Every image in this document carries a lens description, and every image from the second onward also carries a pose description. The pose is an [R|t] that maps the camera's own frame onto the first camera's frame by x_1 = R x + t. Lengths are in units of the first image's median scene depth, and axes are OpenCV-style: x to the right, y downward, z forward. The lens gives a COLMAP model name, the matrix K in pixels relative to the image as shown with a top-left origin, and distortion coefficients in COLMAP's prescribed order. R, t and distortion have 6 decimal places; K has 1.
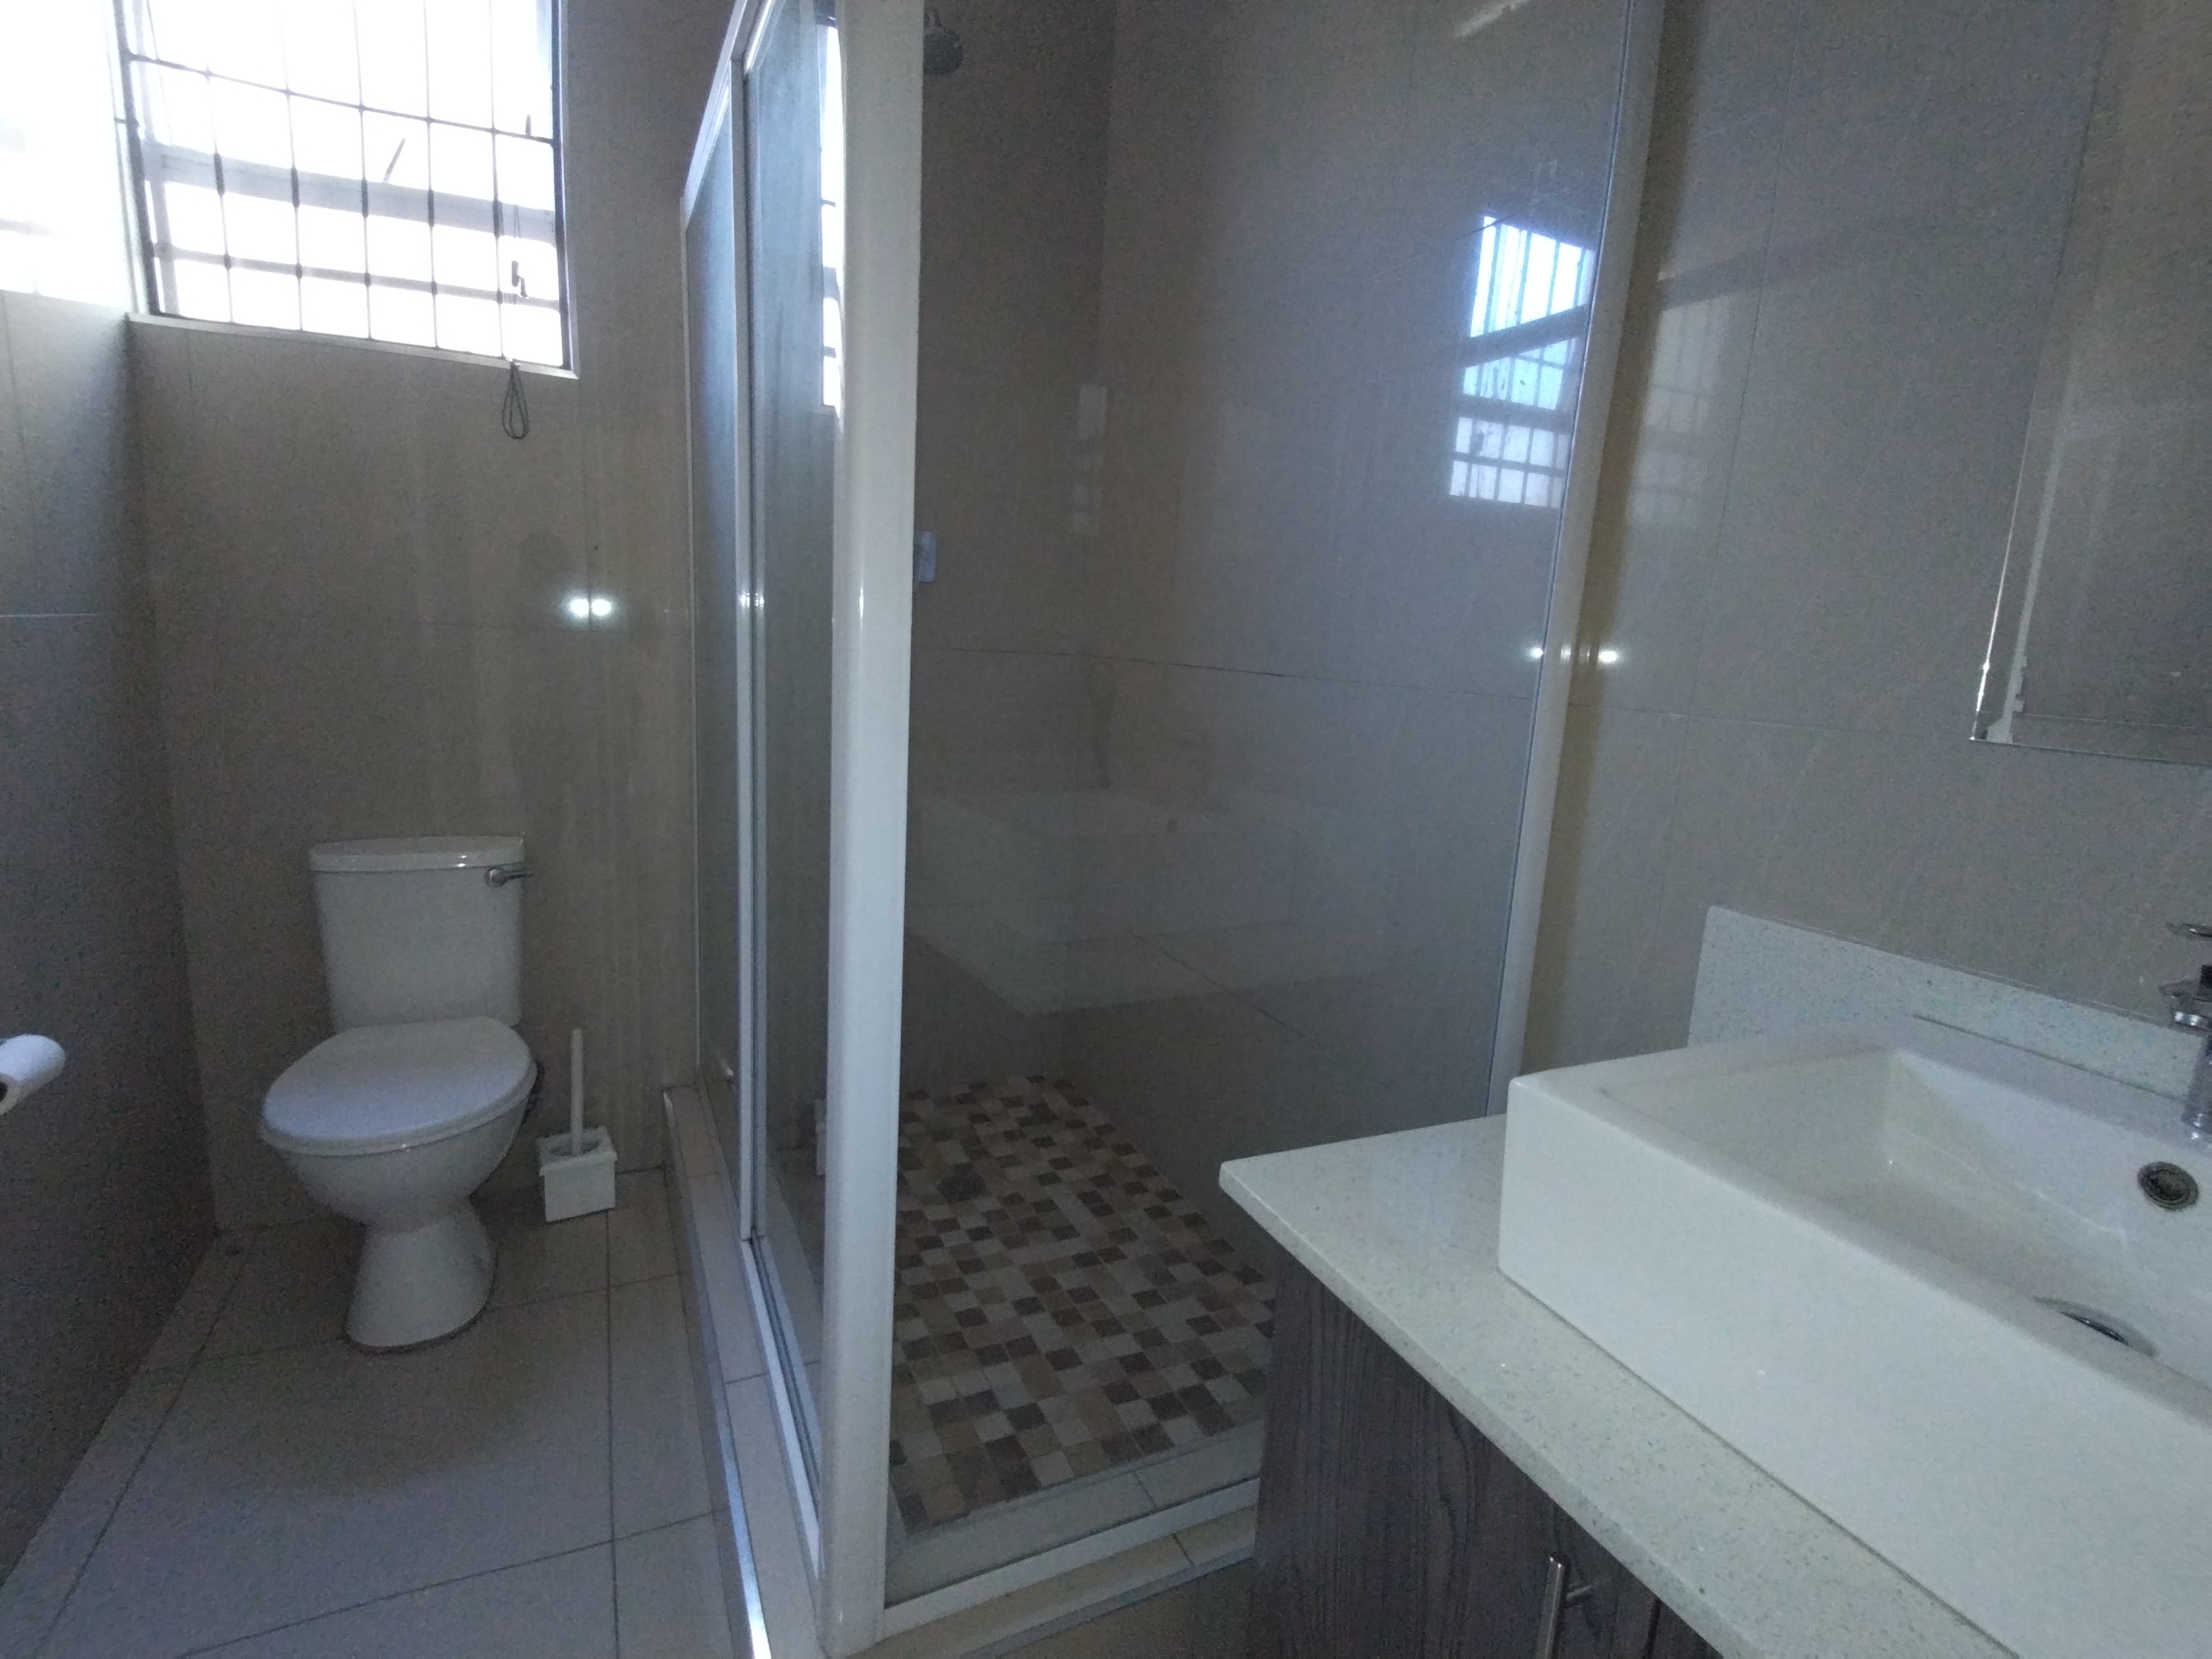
lens RADIAL K [[1111.8, 0, 1095.0], [0, 1111.8, 831.3], [0, 0, 1]] dist [0.024828, -0.011672]
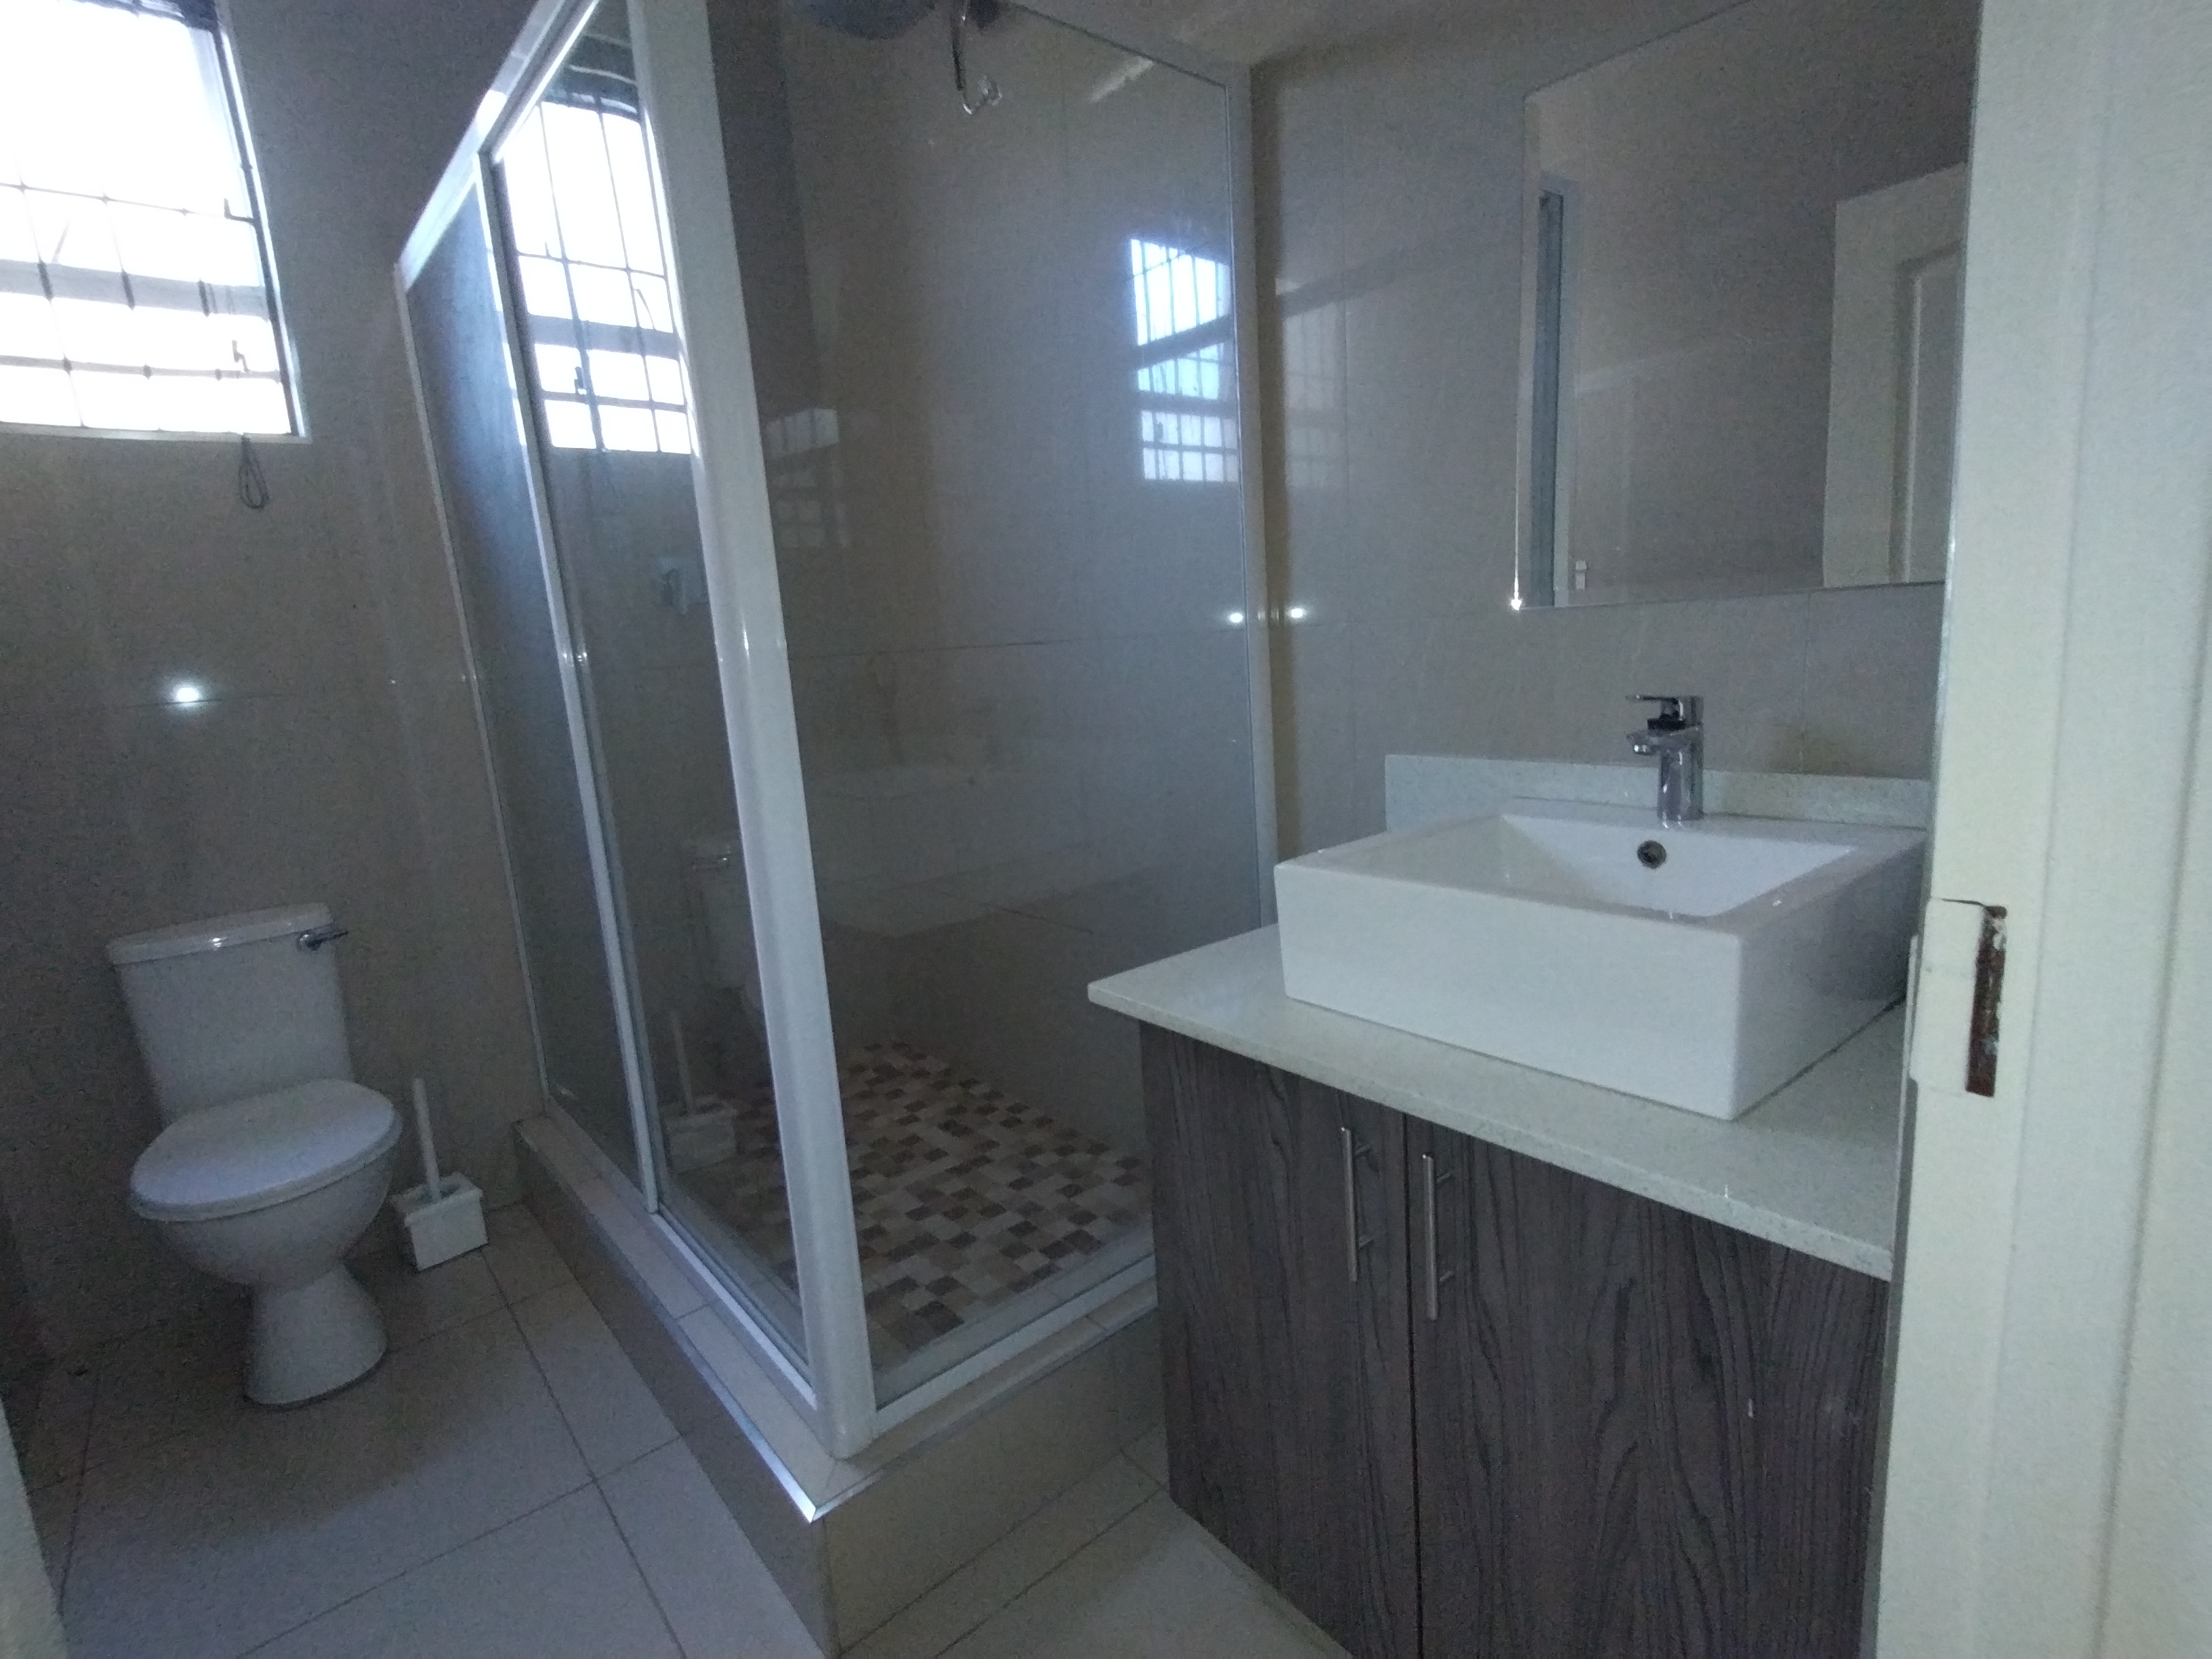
lens RADIAL K [[1111.8, 0, 1103.8], [0, 1111.8, 821.5], [0, 0, 1]] dist [0.024828, -0.011672]
pose [[0.959350, -0.164810, 0.229095, -0.070982], [0.167027, 0.985903, 0.009817, 0.046749], [-0.227483, 0.028847, 0.973355, -0.160759]]
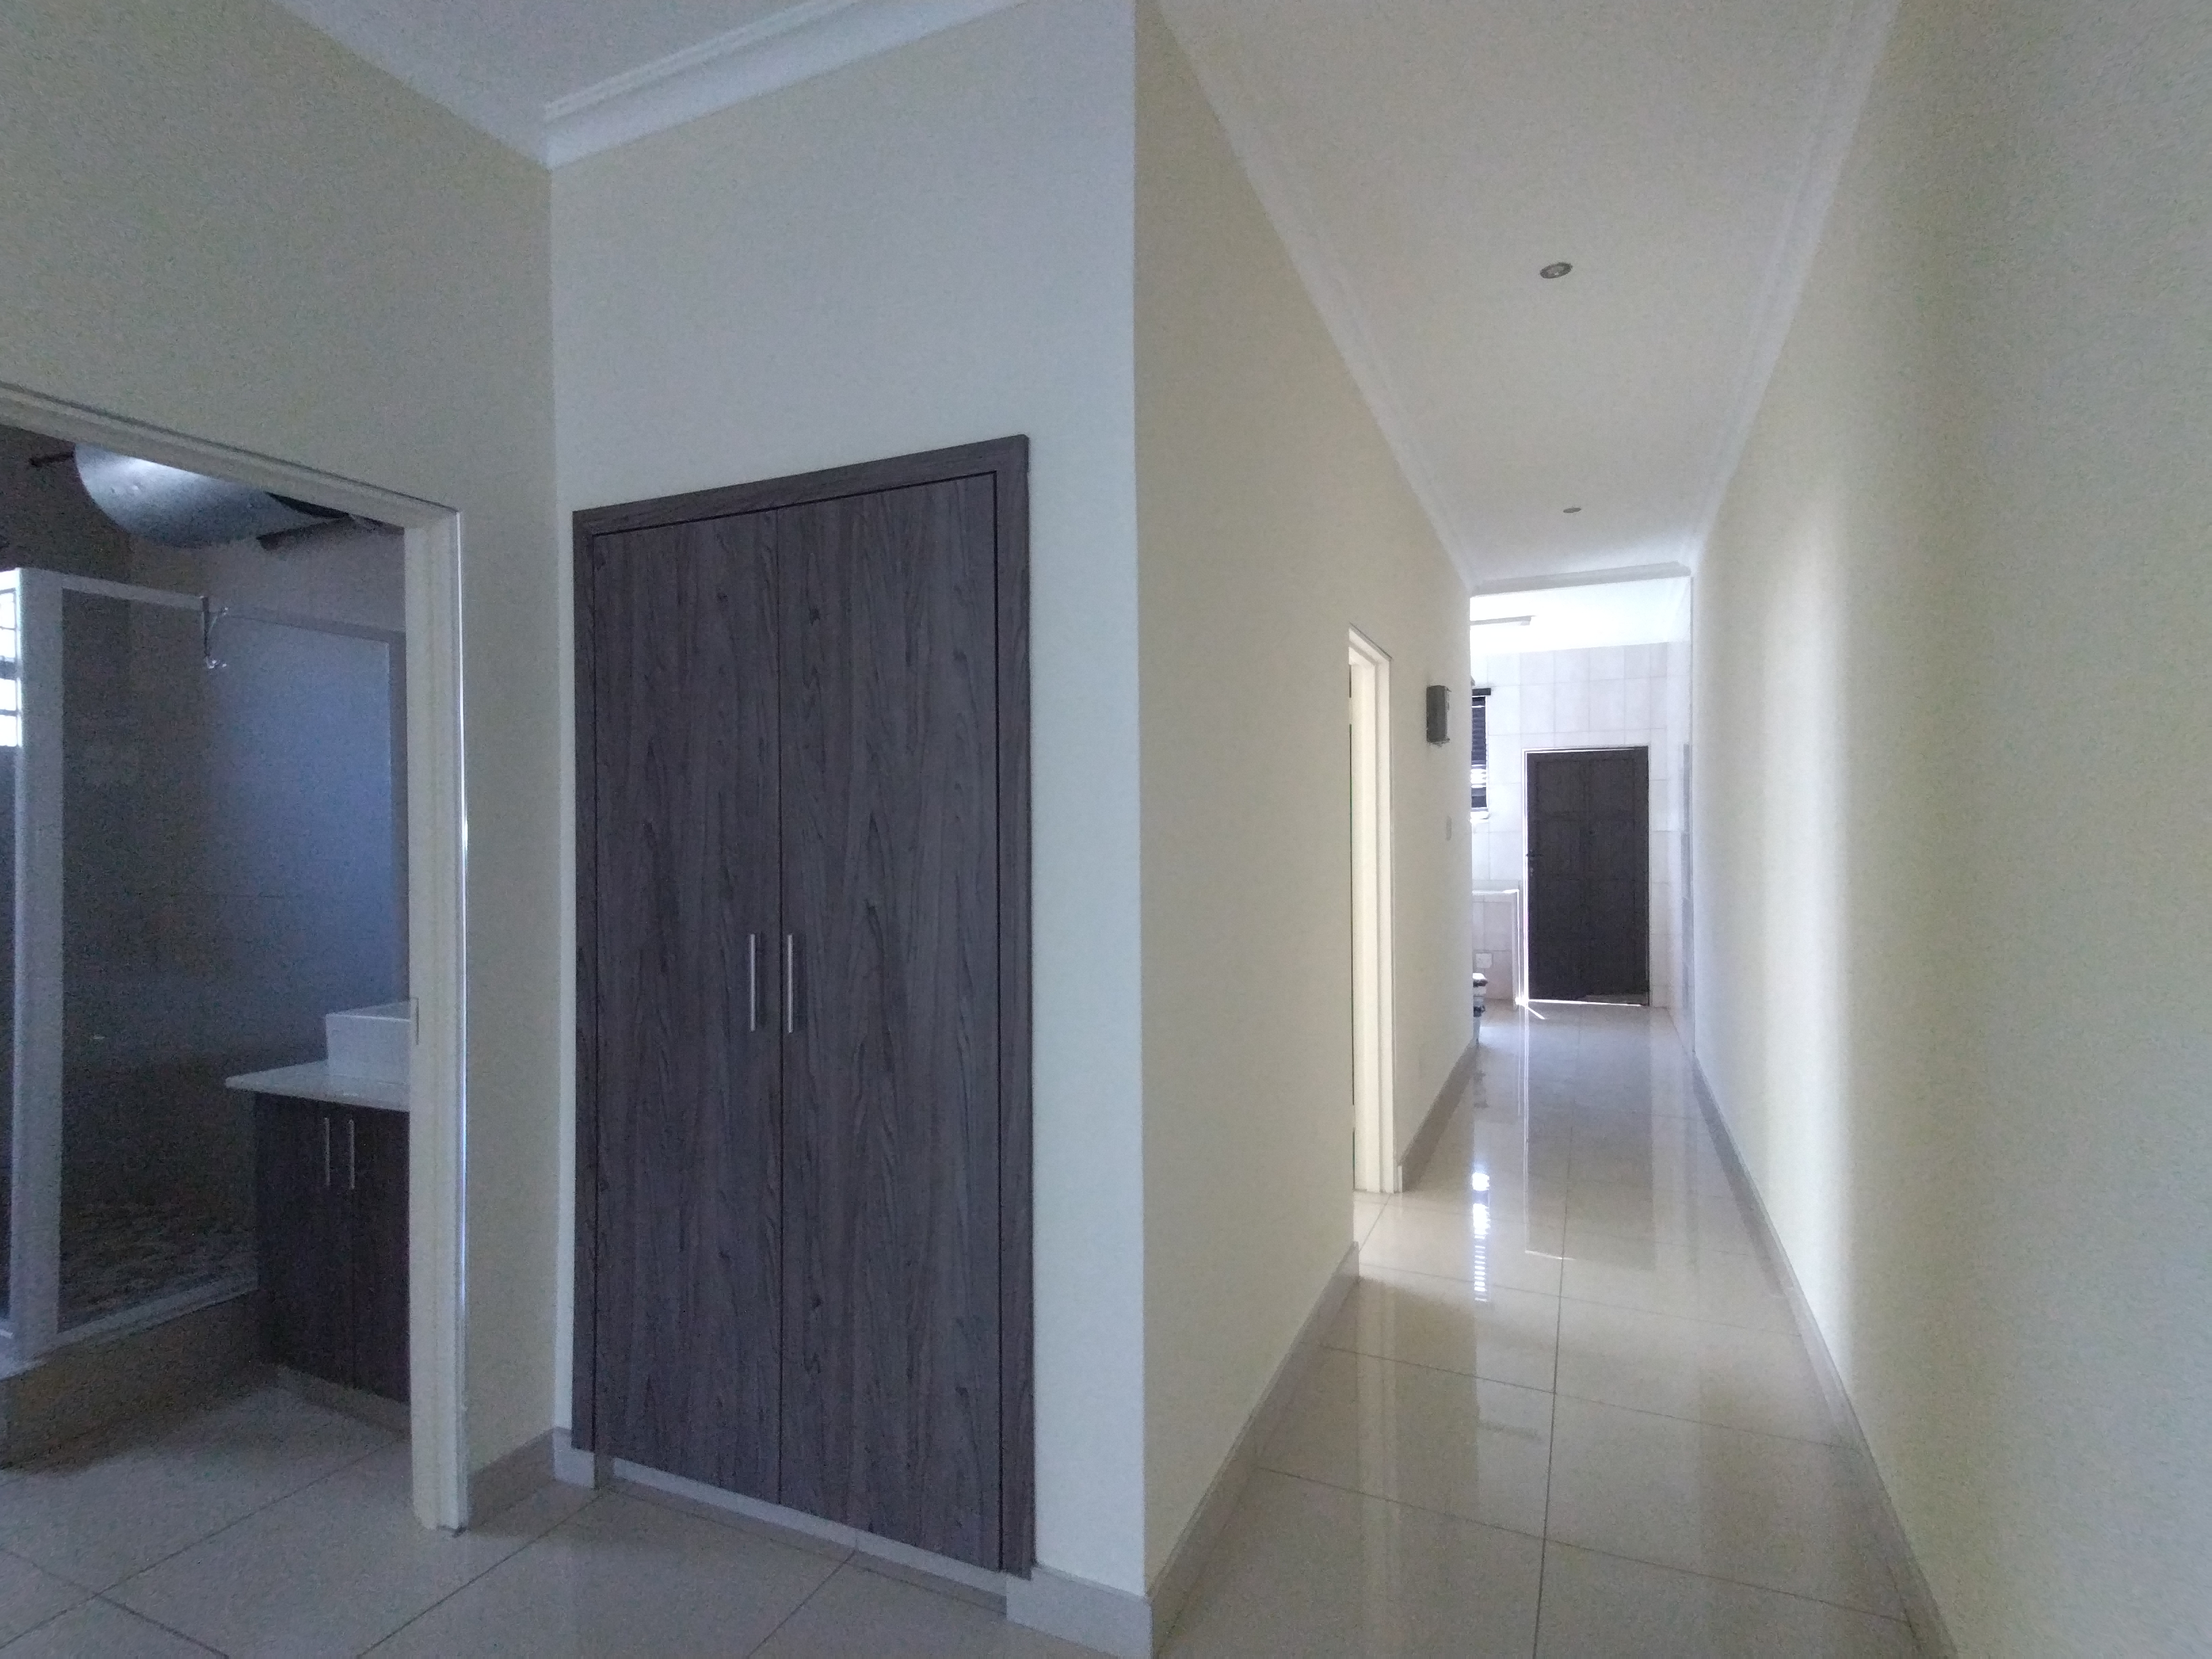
lens RADIAL K [[1111.8, 0, 1101.1], [0, 1111.8, 849.8], [0, 0, 1]] dist [0.024828, -0.011672]
pose [[0.752598, -0.080174, 0.653581, -0.009407], [0.173365, 0.981667, -0.079210, 0.172267], [-0.635249, 0.172922, 0.752700, -1.215667]]
